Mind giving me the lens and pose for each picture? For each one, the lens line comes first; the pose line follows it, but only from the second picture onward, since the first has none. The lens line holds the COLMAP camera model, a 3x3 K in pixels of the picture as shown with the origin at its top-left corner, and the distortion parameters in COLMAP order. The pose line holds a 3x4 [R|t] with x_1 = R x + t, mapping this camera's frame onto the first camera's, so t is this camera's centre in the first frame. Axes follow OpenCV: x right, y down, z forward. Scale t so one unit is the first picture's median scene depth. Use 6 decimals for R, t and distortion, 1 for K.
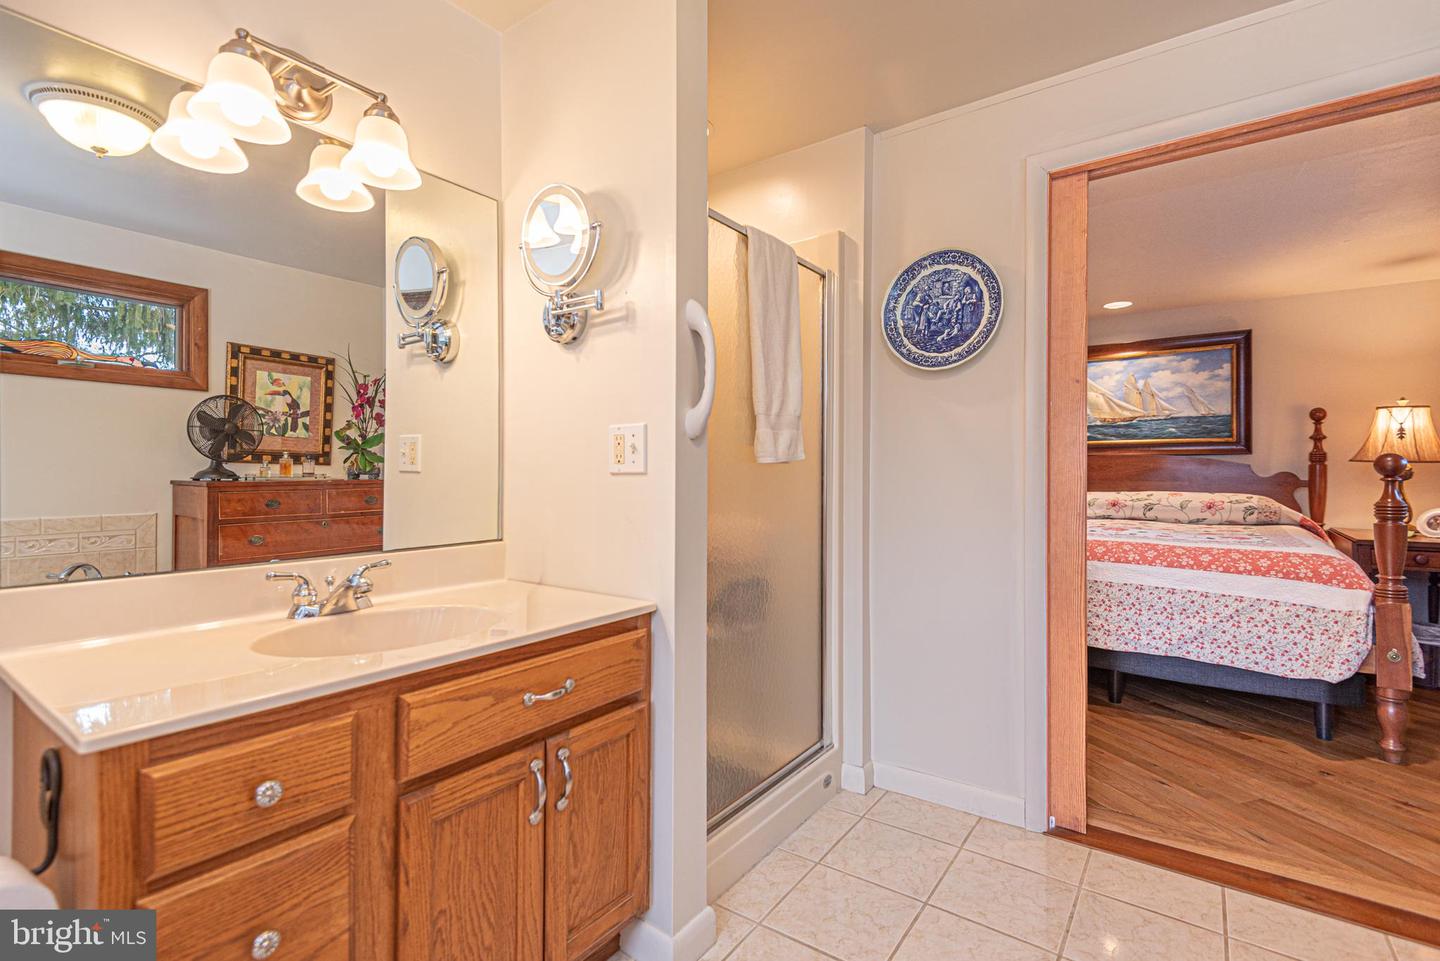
lens RADIAL K [[656.5, 0, 734.6], [0, 656.5, 470.4], [0, 0, 1]] dist [0.021048, -0.013278]
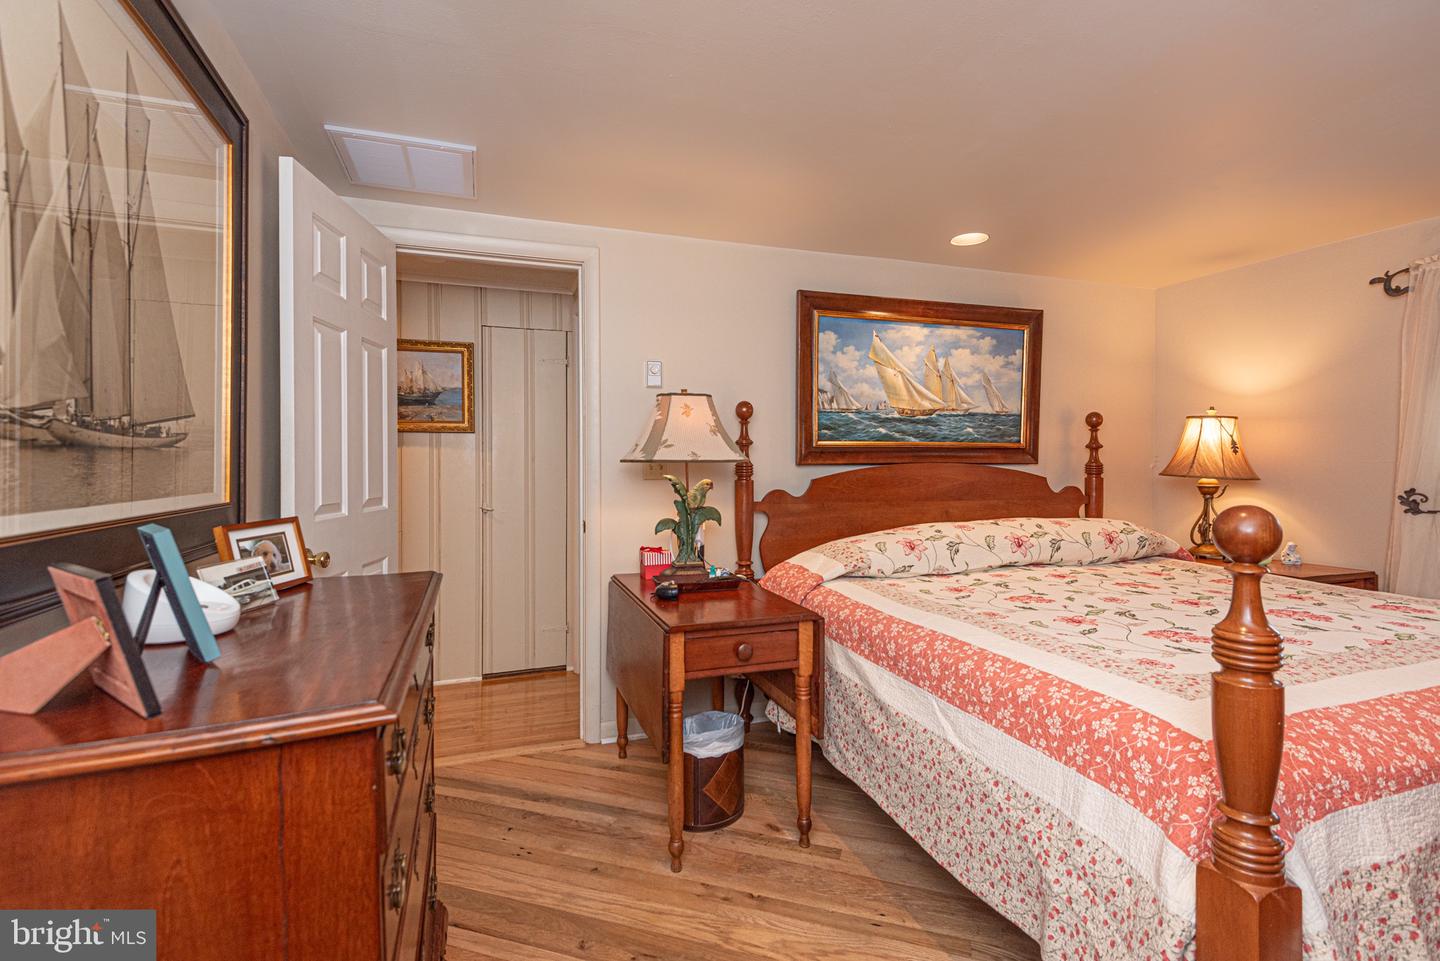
lens RADIAL K [[656.5, 0, 691.2], [0, 656.5, 467.8], [0, 0, 1]] dist [0.021048, -0.013278]
pose [[0.604363, -0.004727, 0.796695, -0.119804], [-0.004640, 0.999945, 0.009453, -0.024849], [-0.796696, -0.009410, 0.604307, 0.816474]]
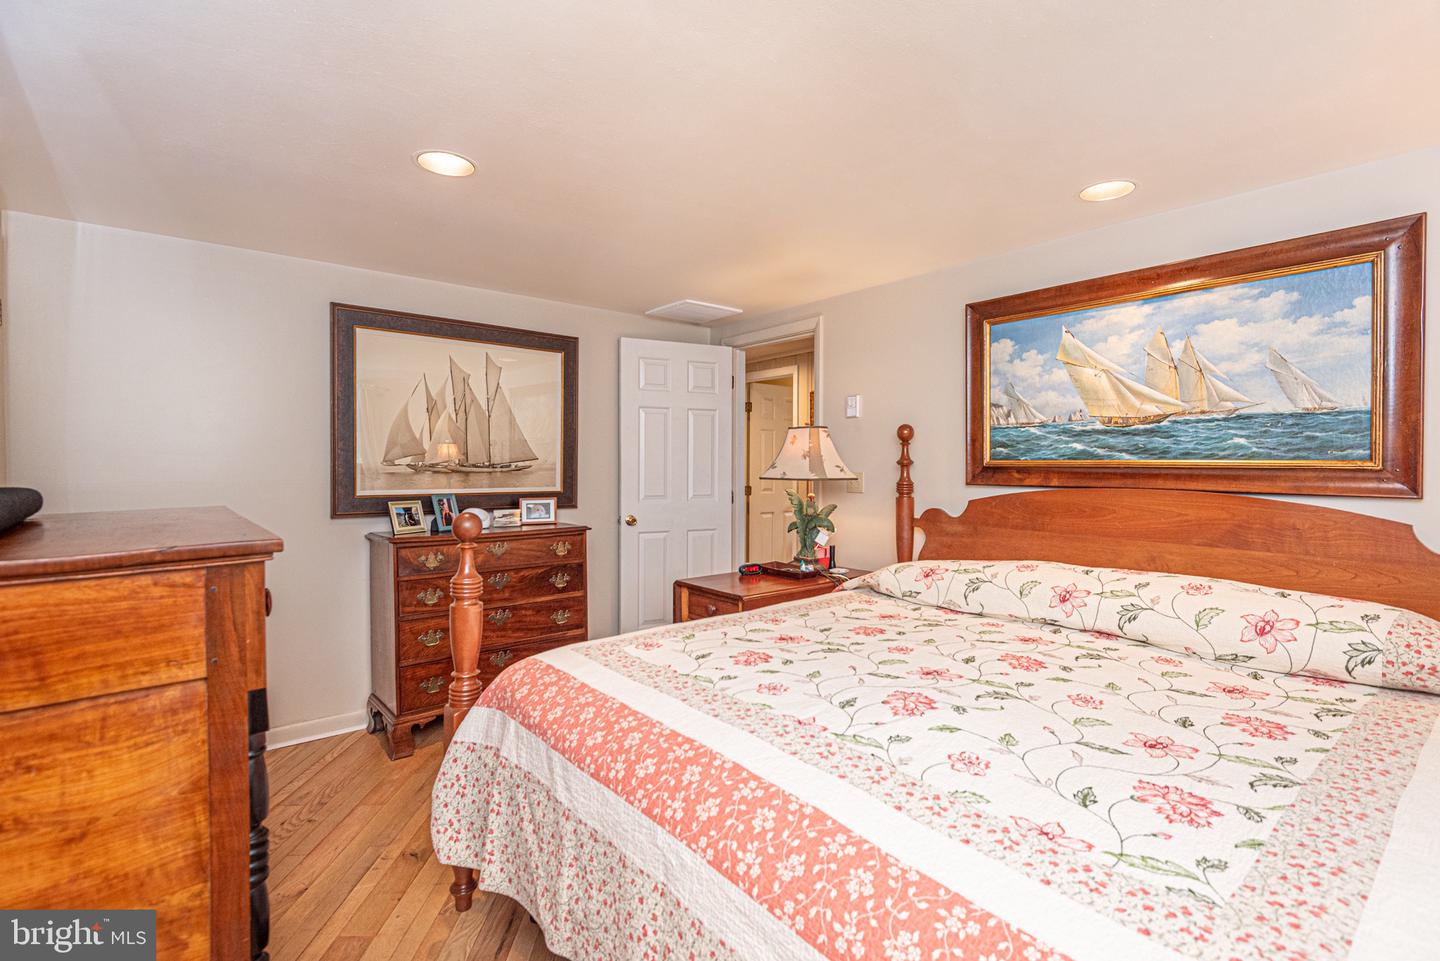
lens RADIAL K [[656.5, 0, 746.0], [0, 656.5, 470.7], [0, 0, 1]] dist [0.021048, -0.013278]
pose [[0.967219, 0.011428, -0.253688, 0.442948], [-0.007305, 0.999826, 0.017187, -0.045983], [0.253840, -0.014770, 0.967134, 0.444975]]
